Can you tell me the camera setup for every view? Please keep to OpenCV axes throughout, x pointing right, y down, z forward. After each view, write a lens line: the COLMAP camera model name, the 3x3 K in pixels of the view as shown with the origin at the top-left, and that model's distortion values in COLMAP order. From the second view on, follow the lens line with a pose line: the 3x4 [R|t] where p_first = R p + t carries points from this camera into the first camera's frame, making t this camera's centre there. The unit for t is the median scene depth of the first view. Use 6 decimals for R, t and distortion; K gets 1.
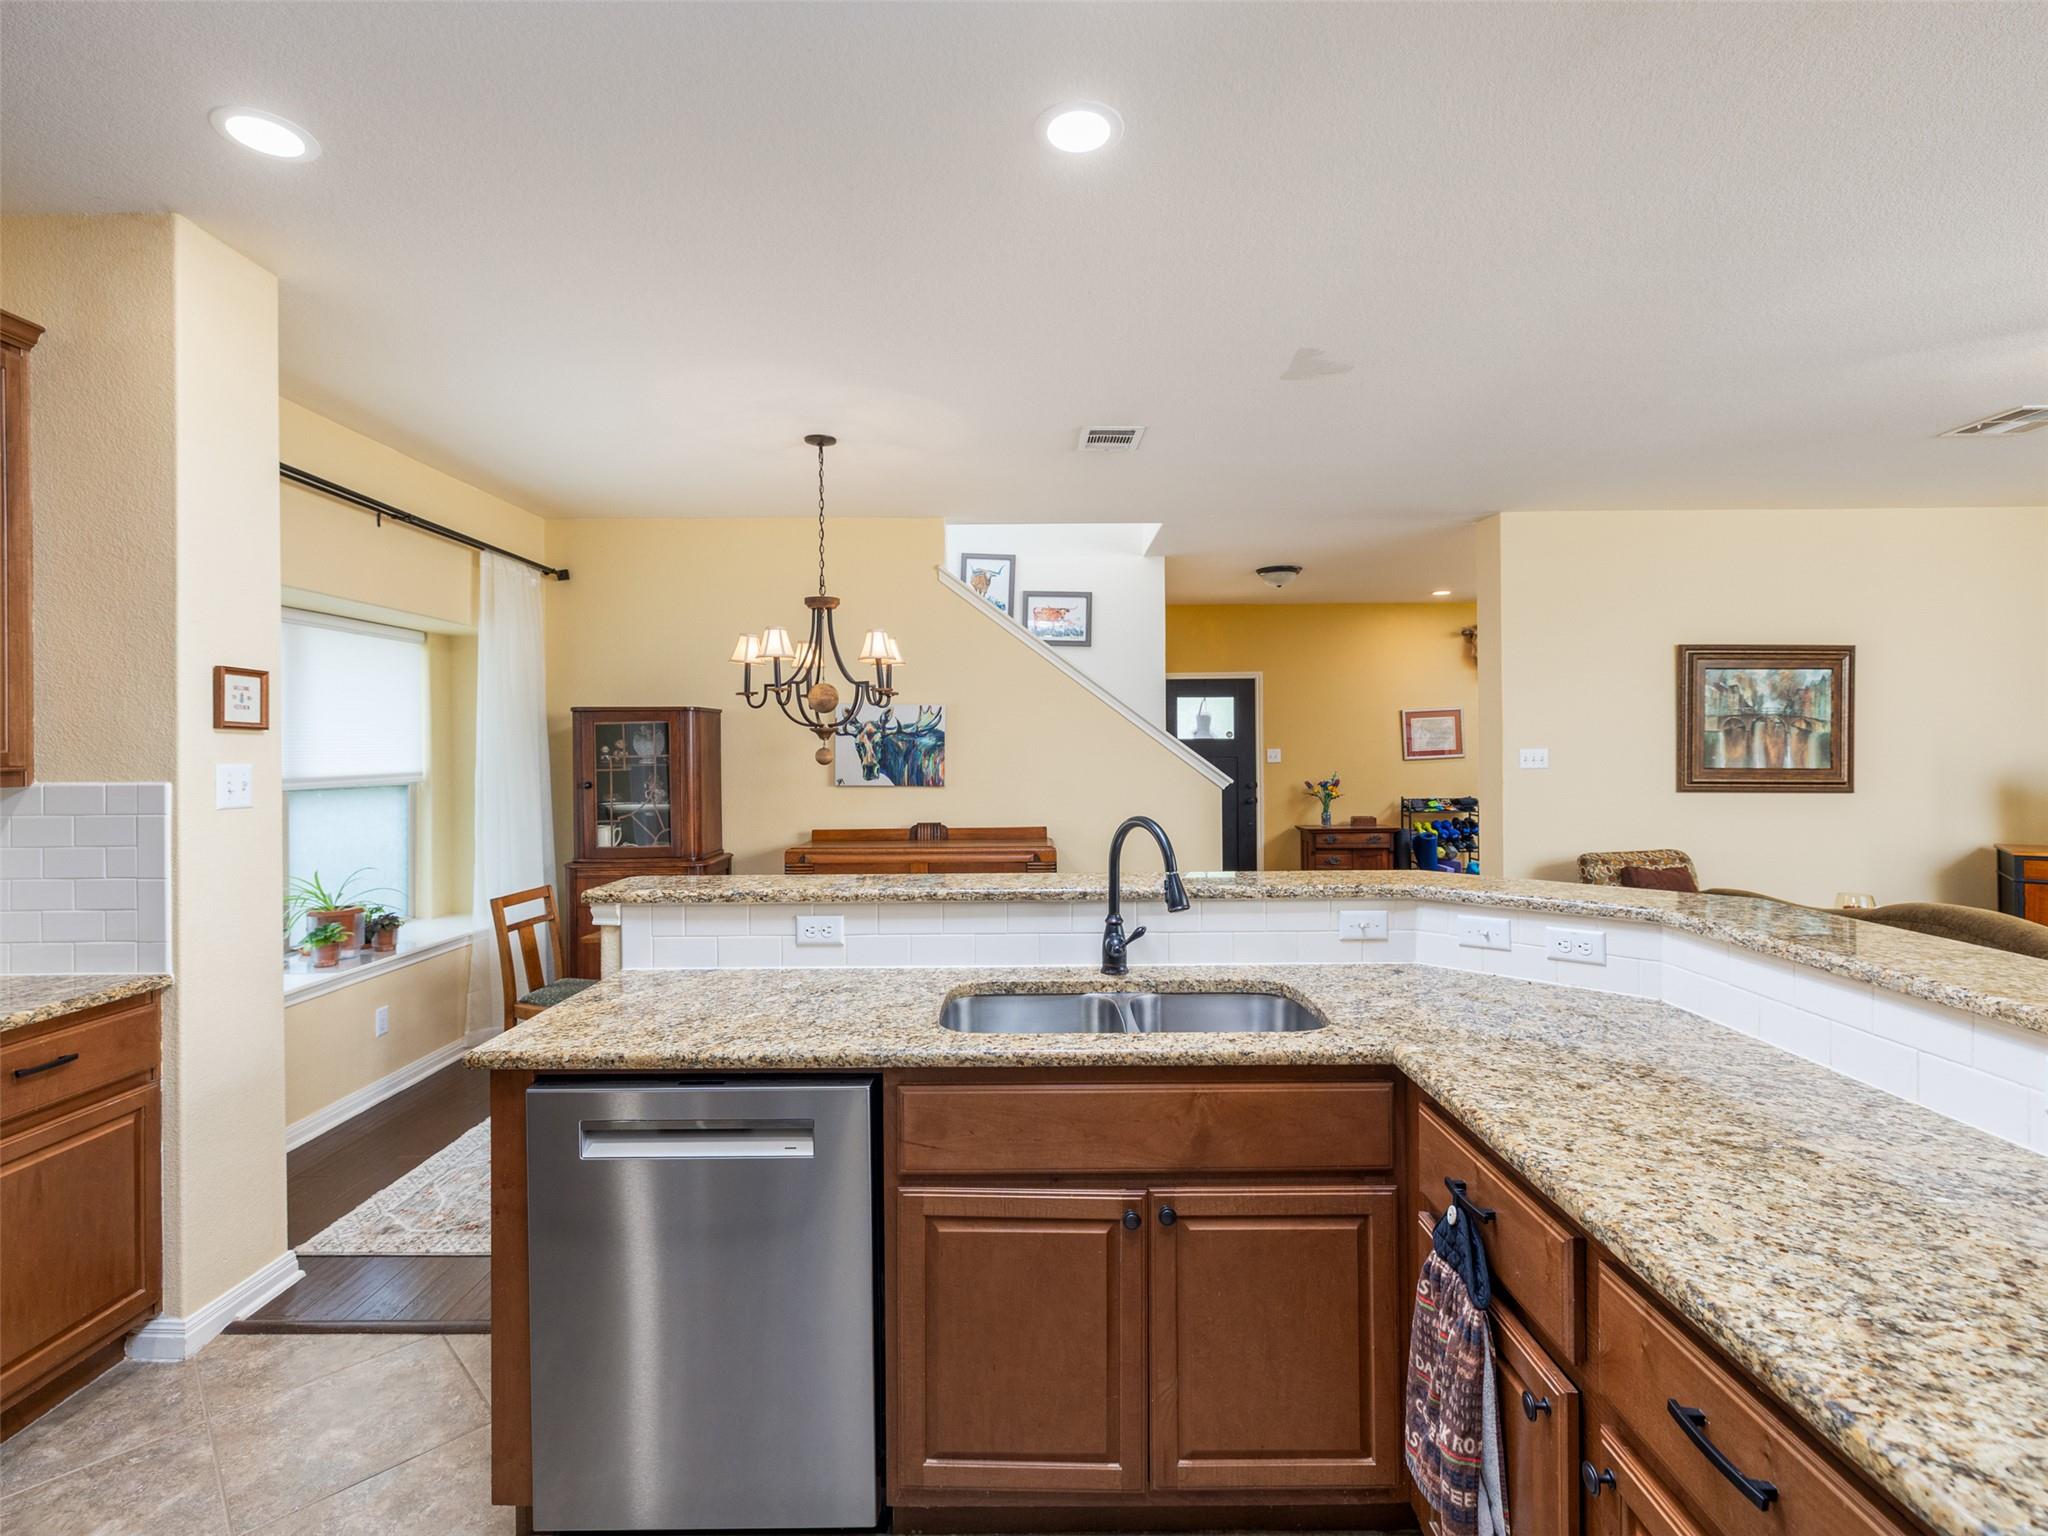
lens RADIAL K [[980.6, 0, 1032.5], [0, 980.6, 747.8], [0, 0, 1]] dist [-0.005129, -0.001652]
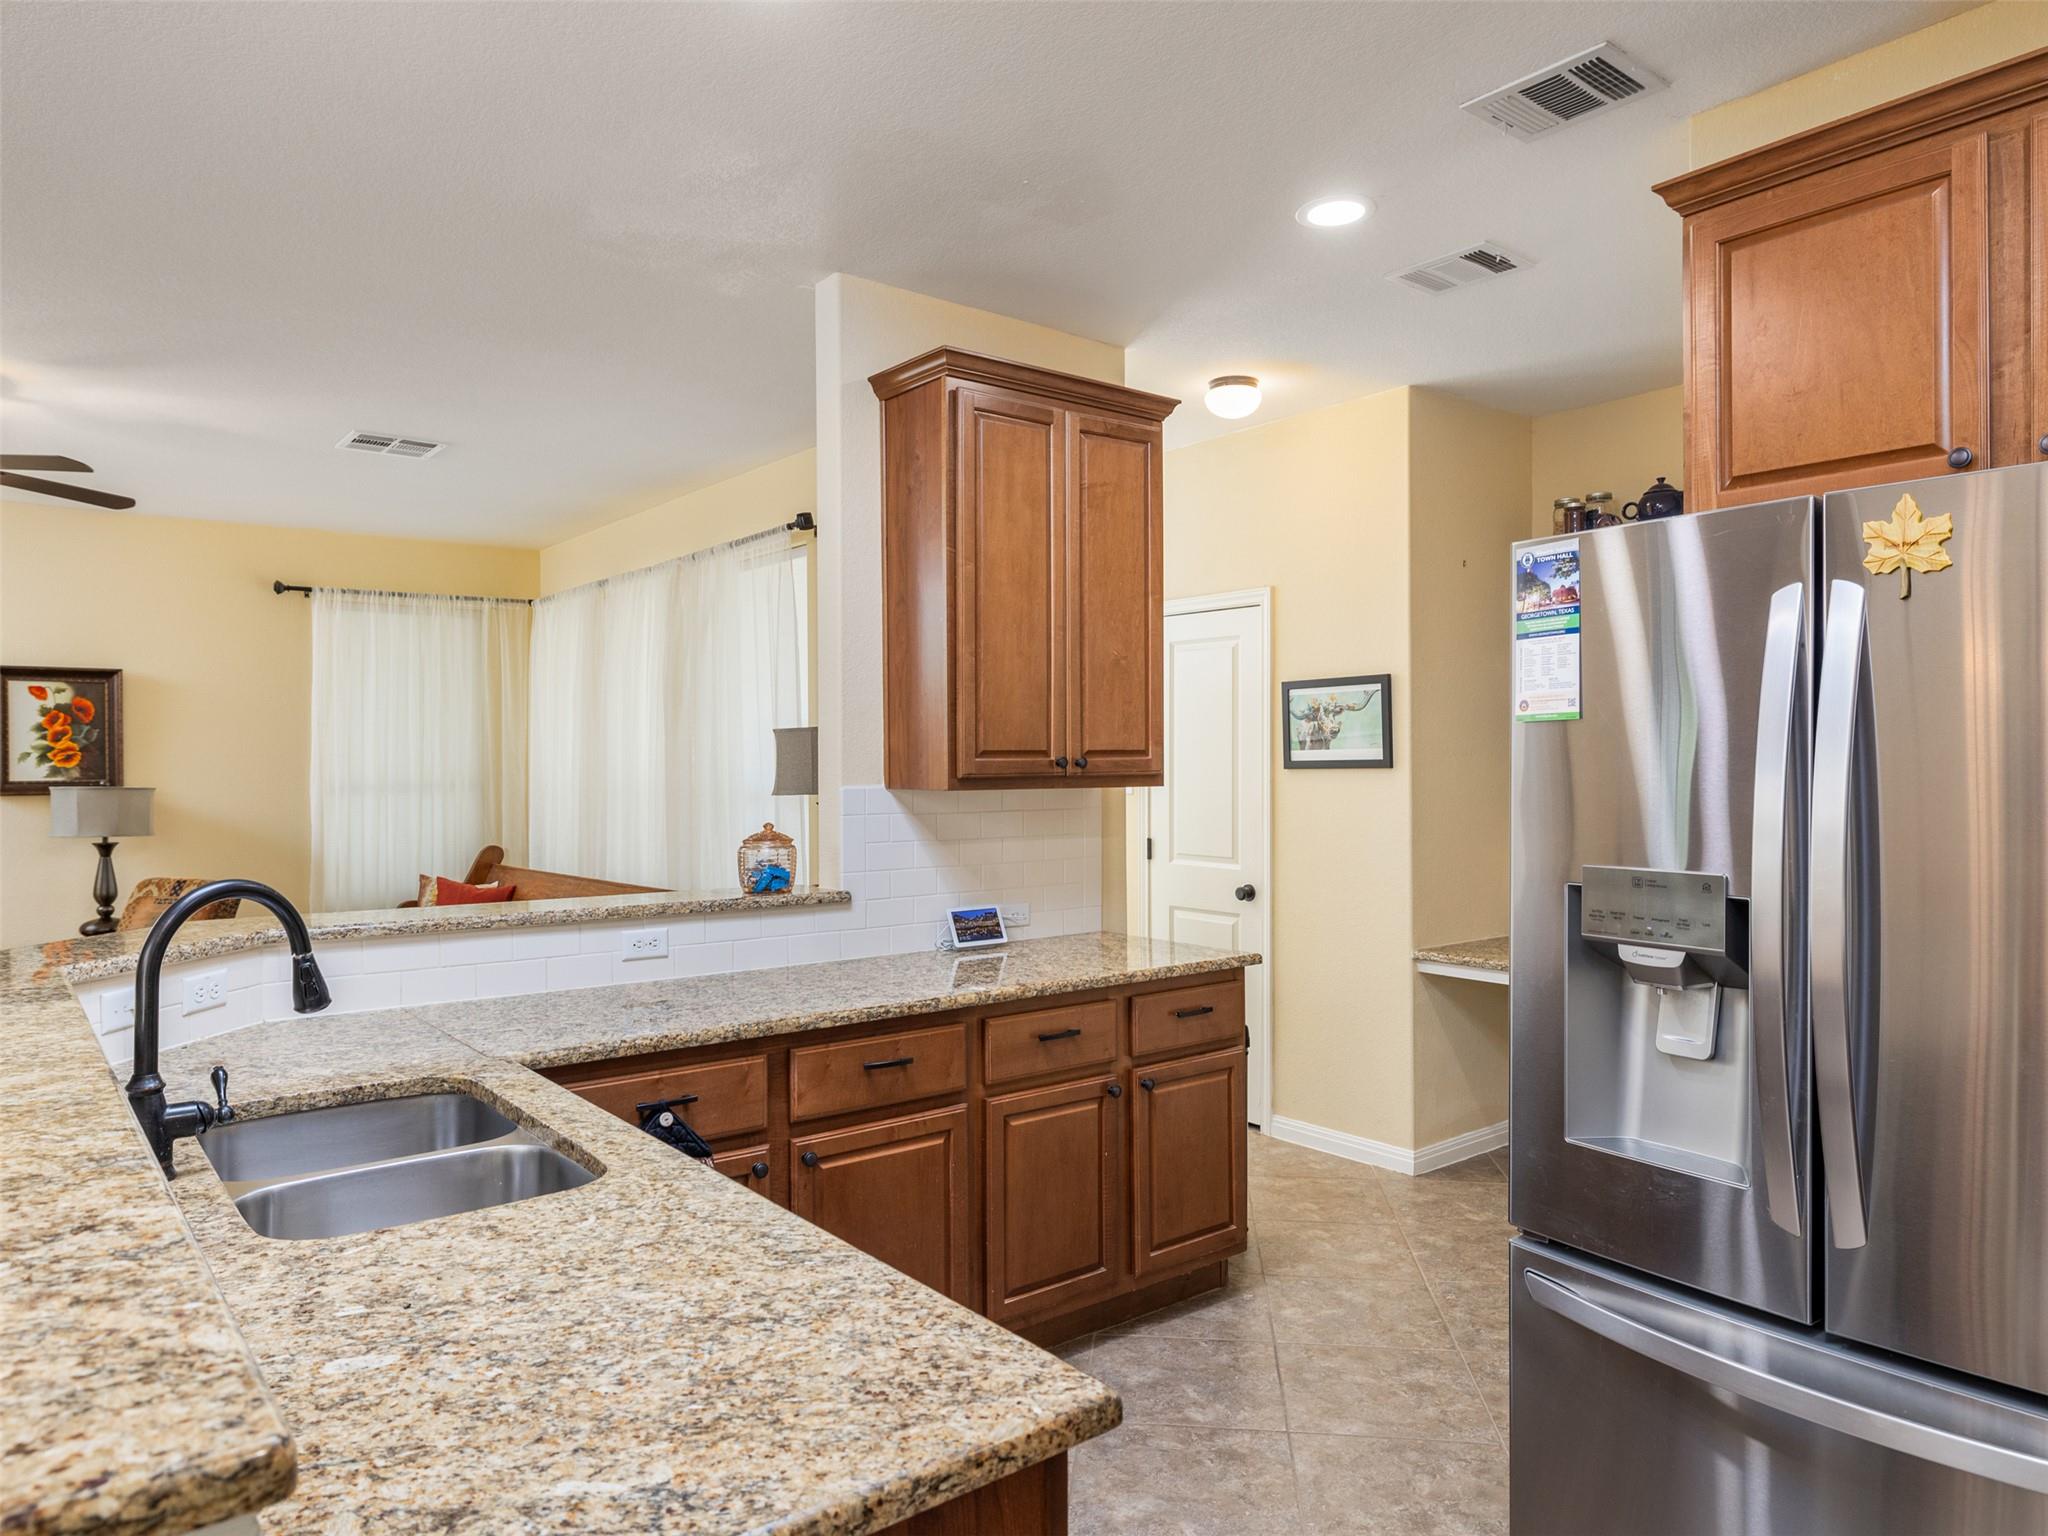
lens RADIAL K [[1326.1, 0, 1024.2], [0, 1326.1, 767.0], [0, 0, 1]] dist [0.004509, -0.000075]
pose [[-0.621010, 0.007827, 0.783764, -0.737625], [0.005151, 0.999969, -0.005904, 0.007763], [-0.783786, 0.000370, -0.621031, 0.999700]]
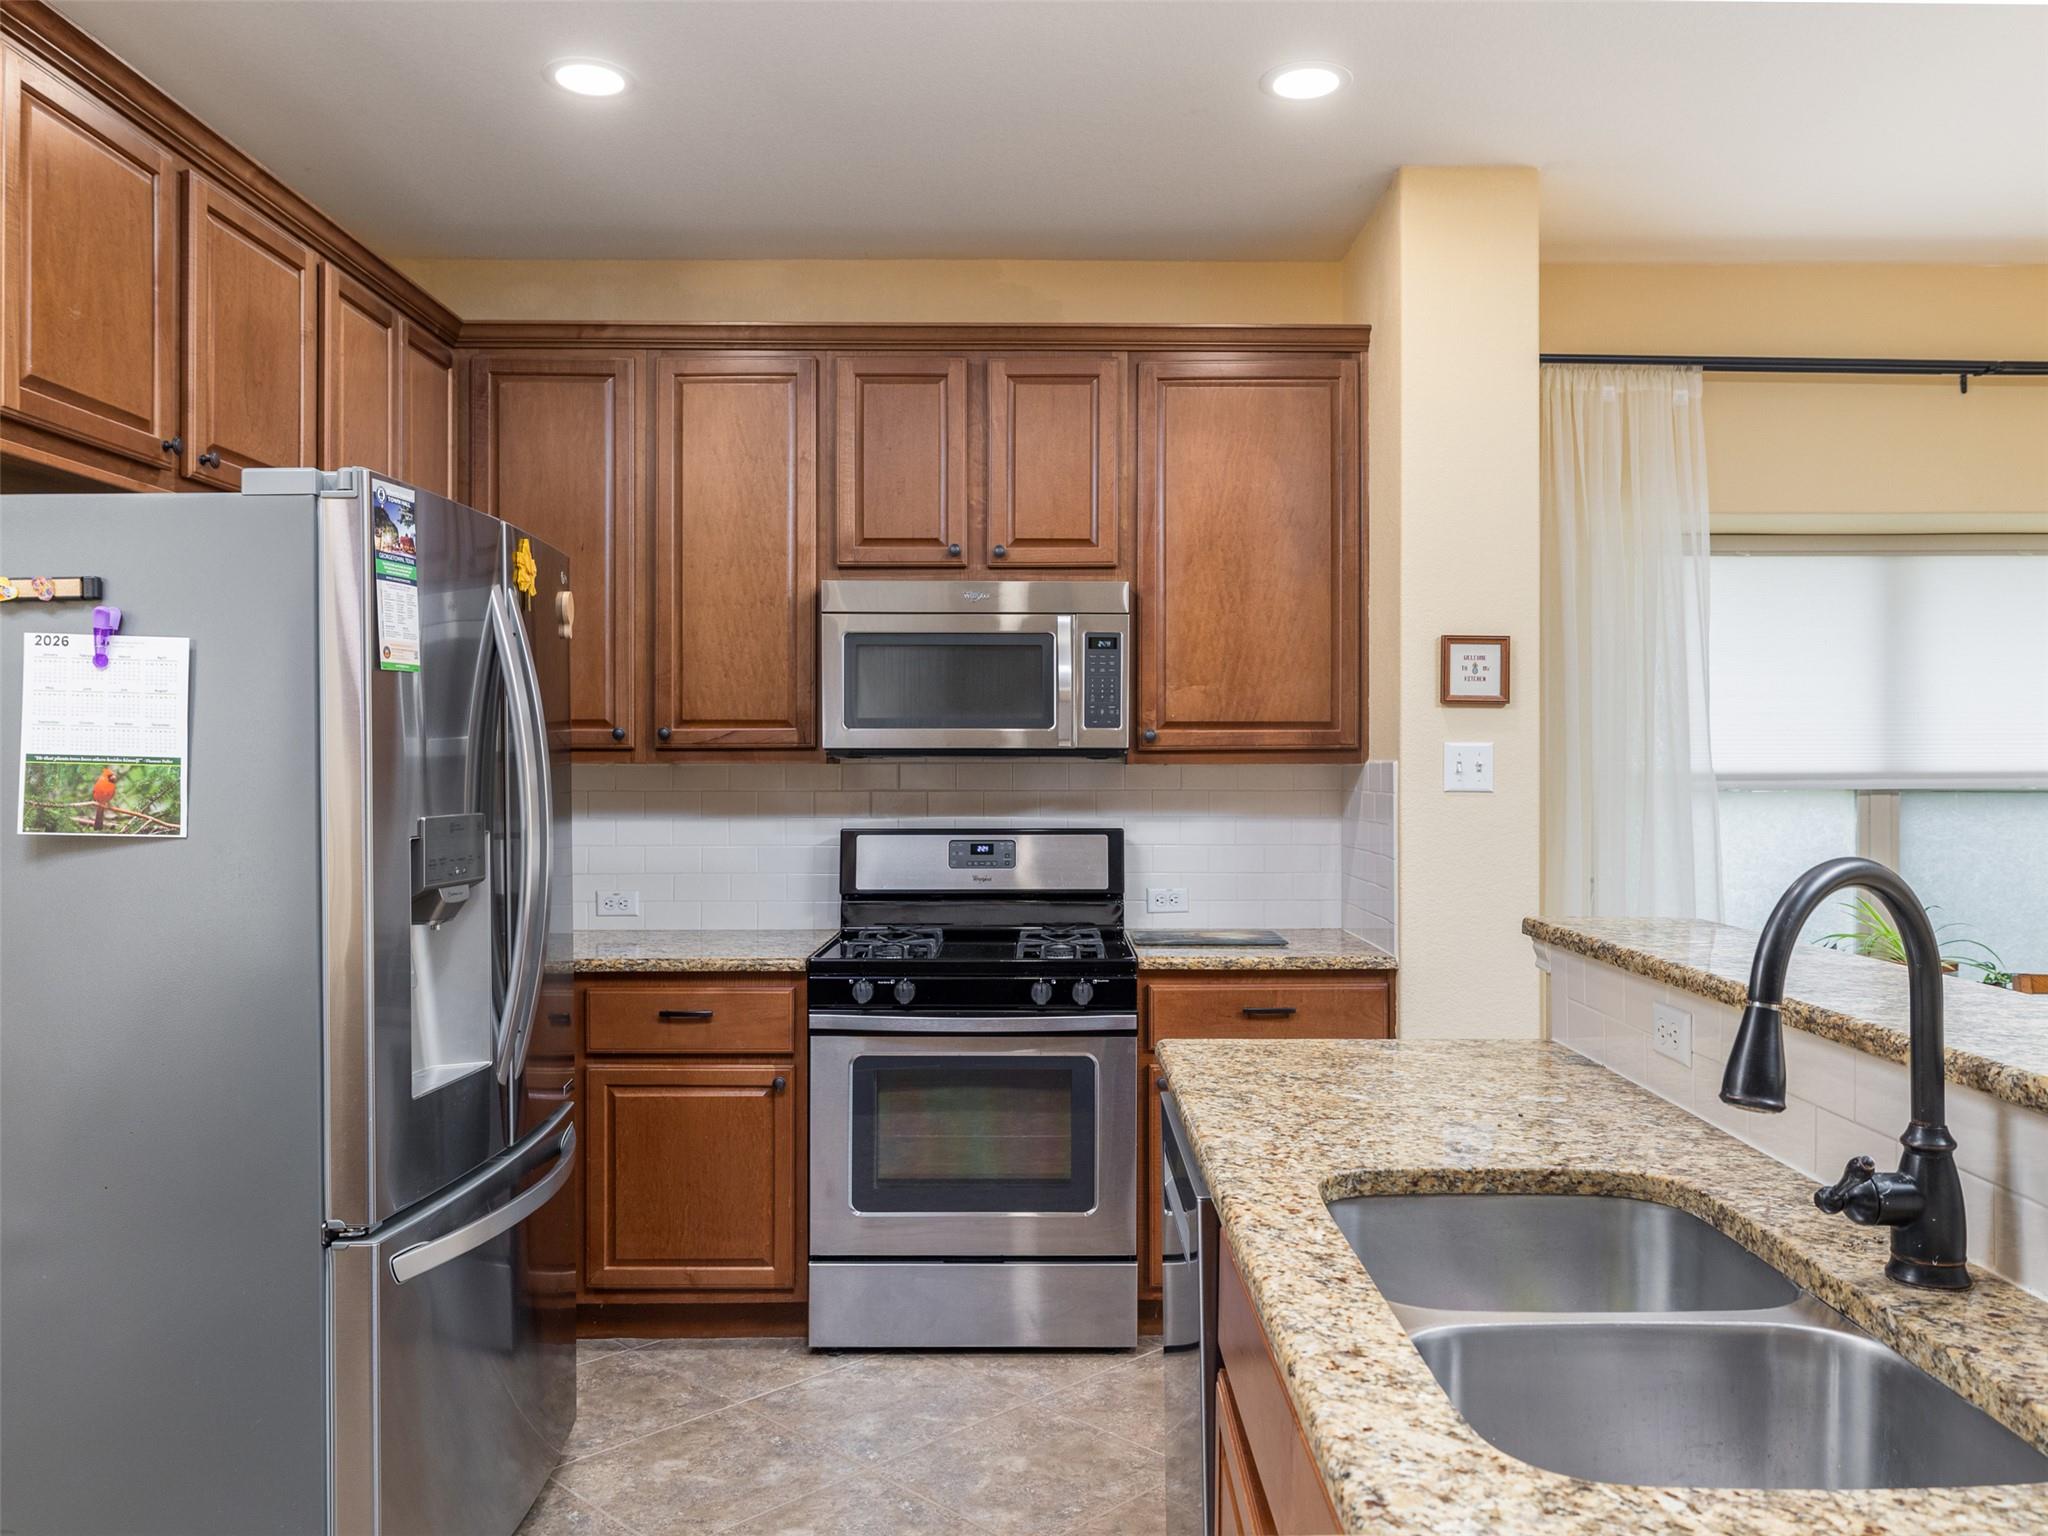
lens RADIAL K [[1542.5, 0, 1041.9], [0, 1542.5, 763.0], [0, 0, 1]] dist [0.007761, 0.006776]
pose [[0.005561, 0.007332, -0.999958, 0.623711], [0.002933, 0.999969, 0.007348, 0.024835], [0.999980, -0.002974, 0.005540, 0.612592]]
